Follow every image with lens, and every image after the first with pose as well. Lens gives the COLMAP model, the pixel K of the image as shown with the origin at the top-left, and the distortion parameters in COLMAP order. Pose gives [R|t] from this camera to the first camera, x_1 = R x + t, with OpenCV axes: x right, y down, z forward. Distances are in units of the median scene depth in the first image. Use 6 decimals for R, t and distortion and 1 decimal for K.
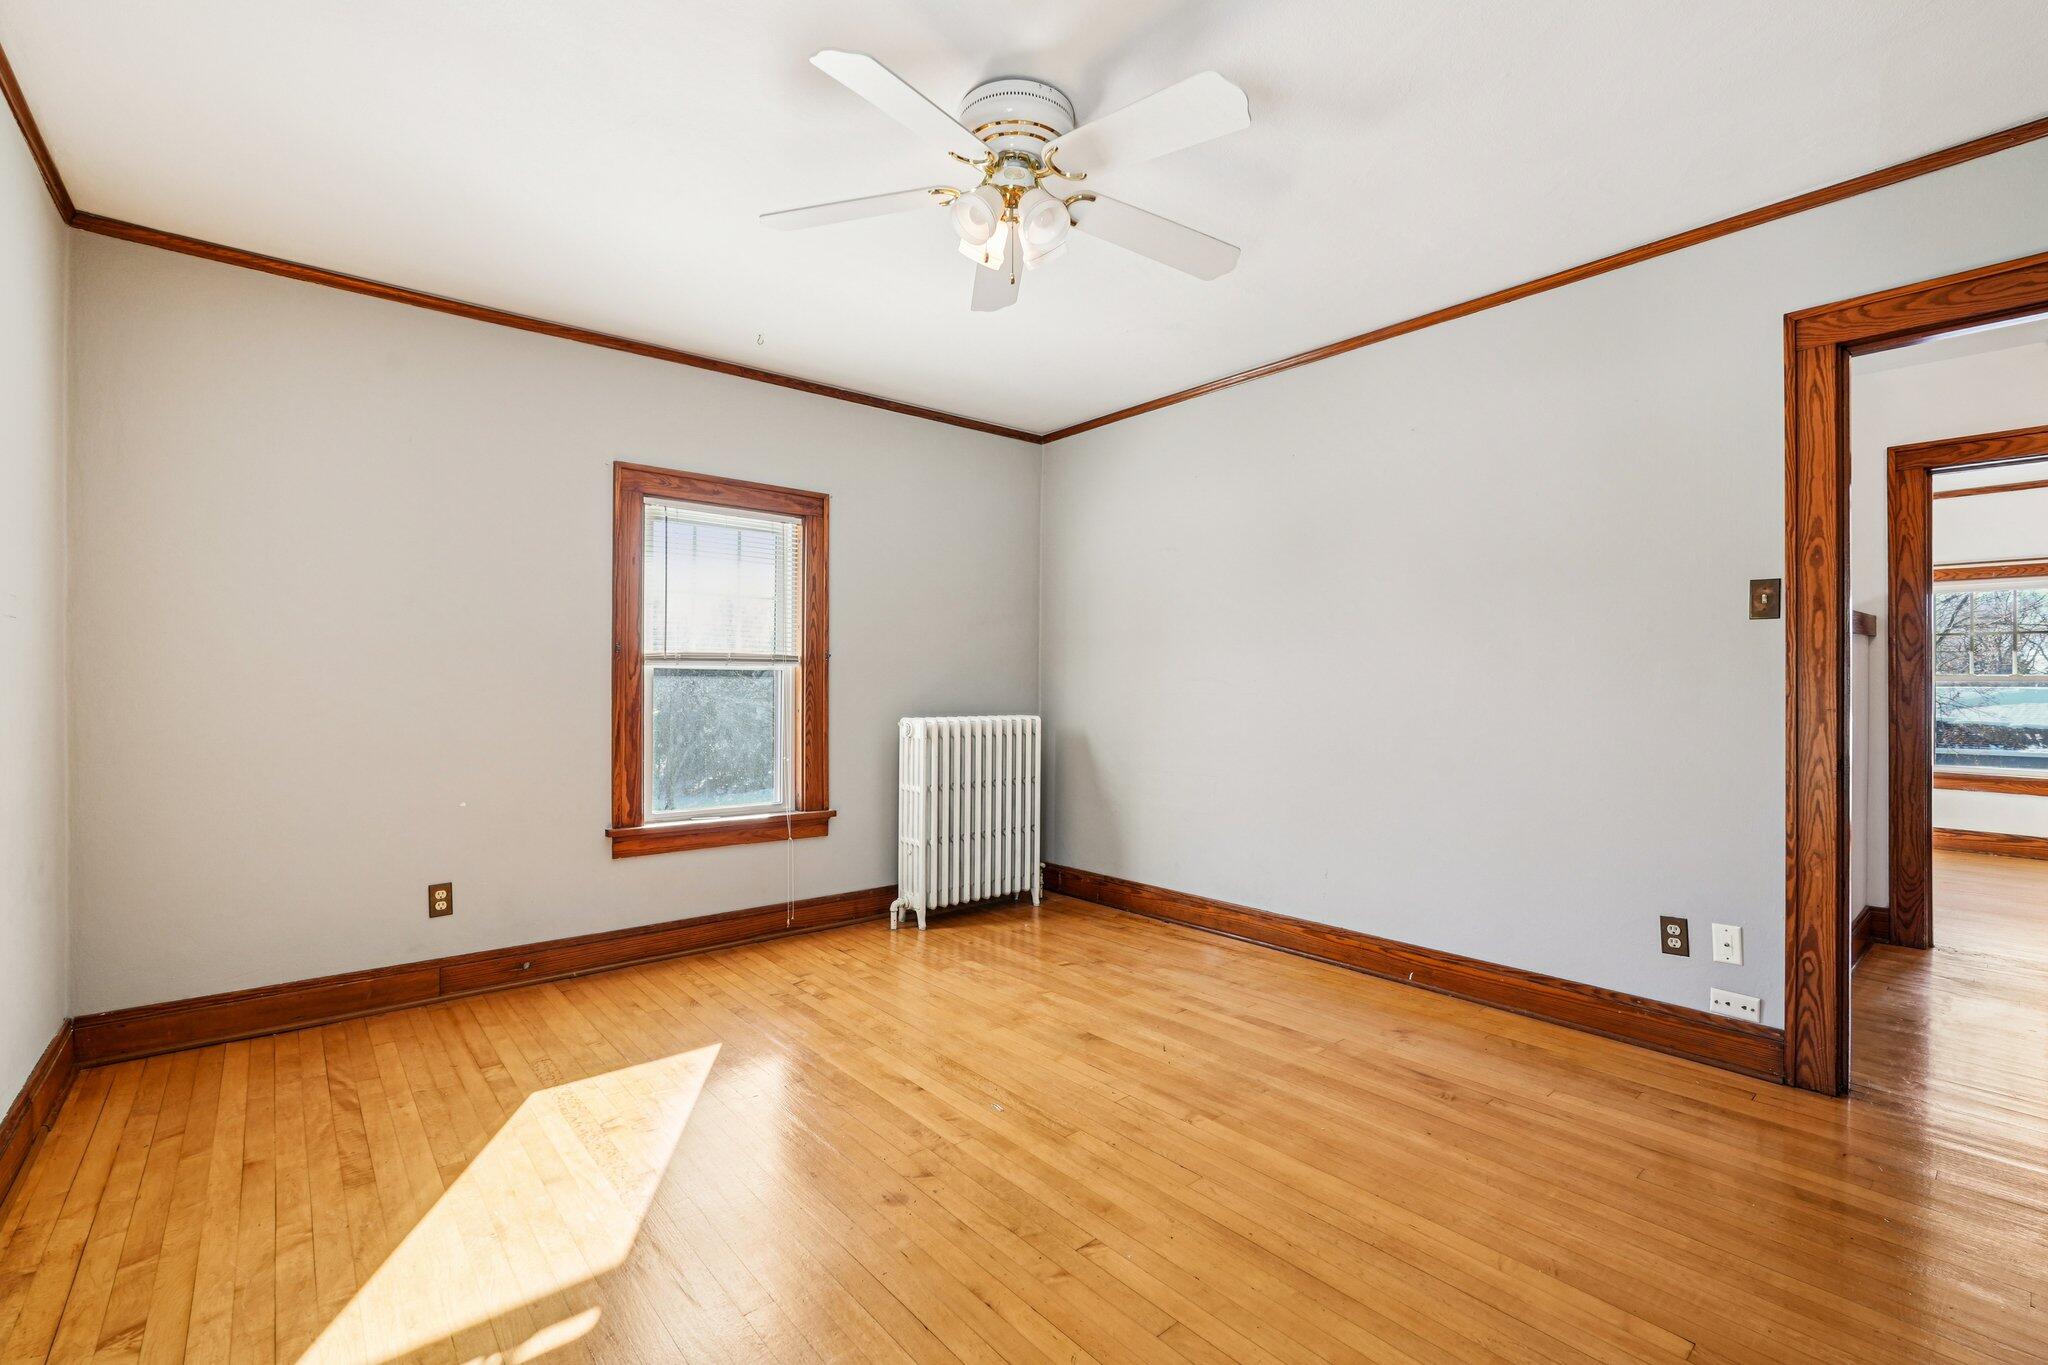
lens RADIAL K [[901.6, 0, 1024.0], [0, 901.6, 682.5], [0, 0, 1]] dist [-0.000762, -0.000008]
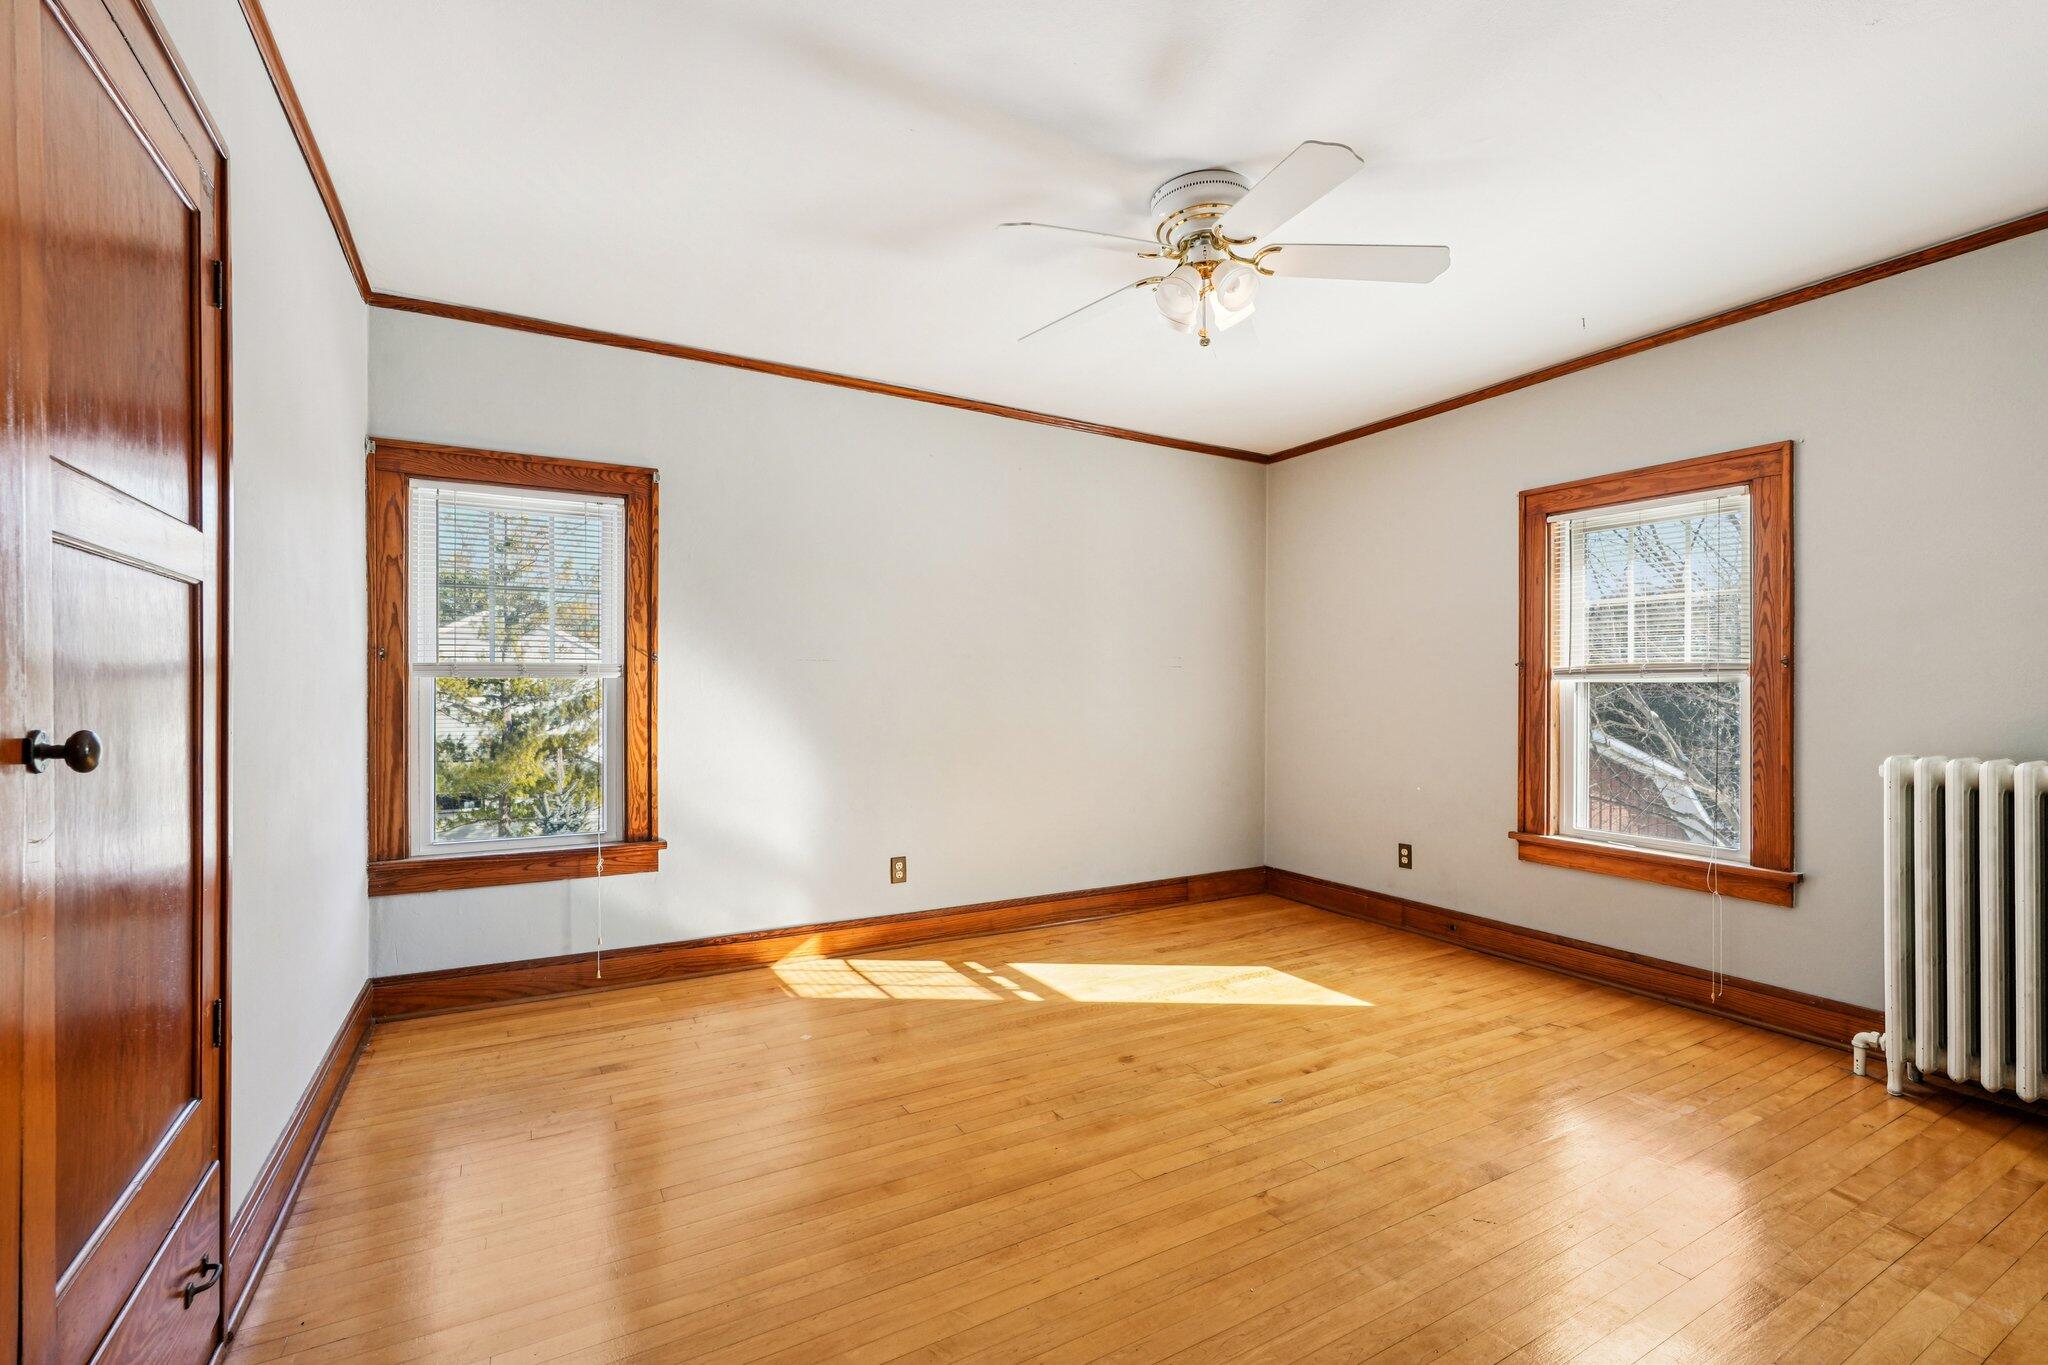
lens RADIAL K [[893.4, 0, 1022.3], [0, 893.4, 692.1], [0, 0, 1]] dist [-0.001730, -0.000234]
pose [[-0.177865, -0.004537, -0.984045, 0.767707], [-0.004429, 0.999983, -0.003810, 0.001435], [0.984045, 0.003681, -0.177882, 0.655936]]
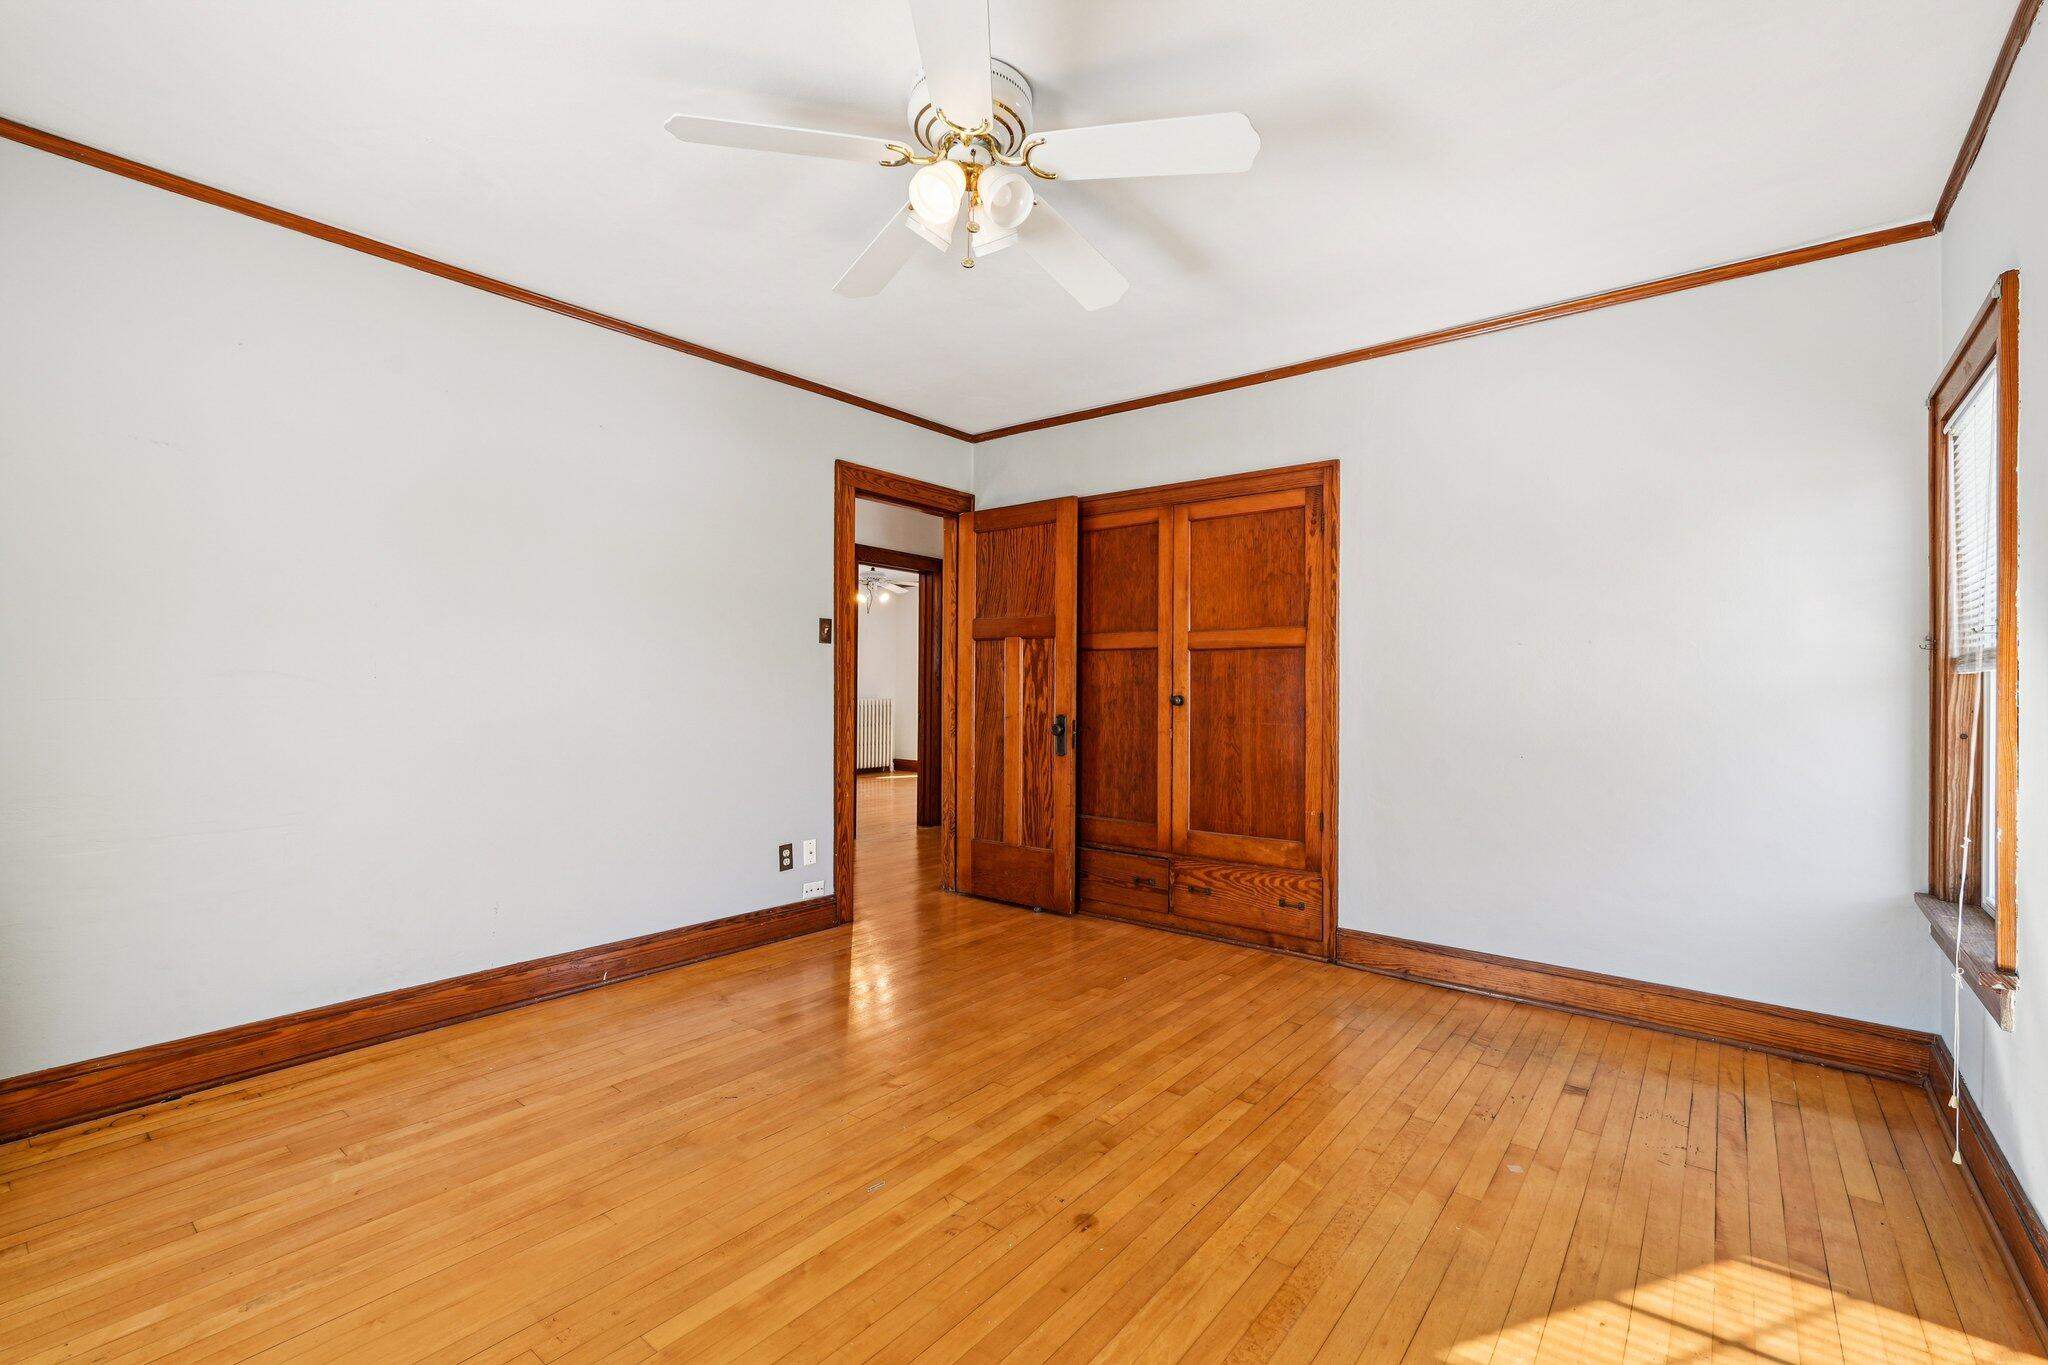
lens RADIAL K [[893.4, 0, 1022.3], [0, 893.4, 692.1], [0, 0, 1]] dist [-0.001730, -0.000234]
pose [[-0.187281, -0.008653, 0.982268, -0.640286], [-0.008133, 0.999941, 0.007258, 0.001042], [-0.982273, -0.006629, -0.187340, 0.753796]]
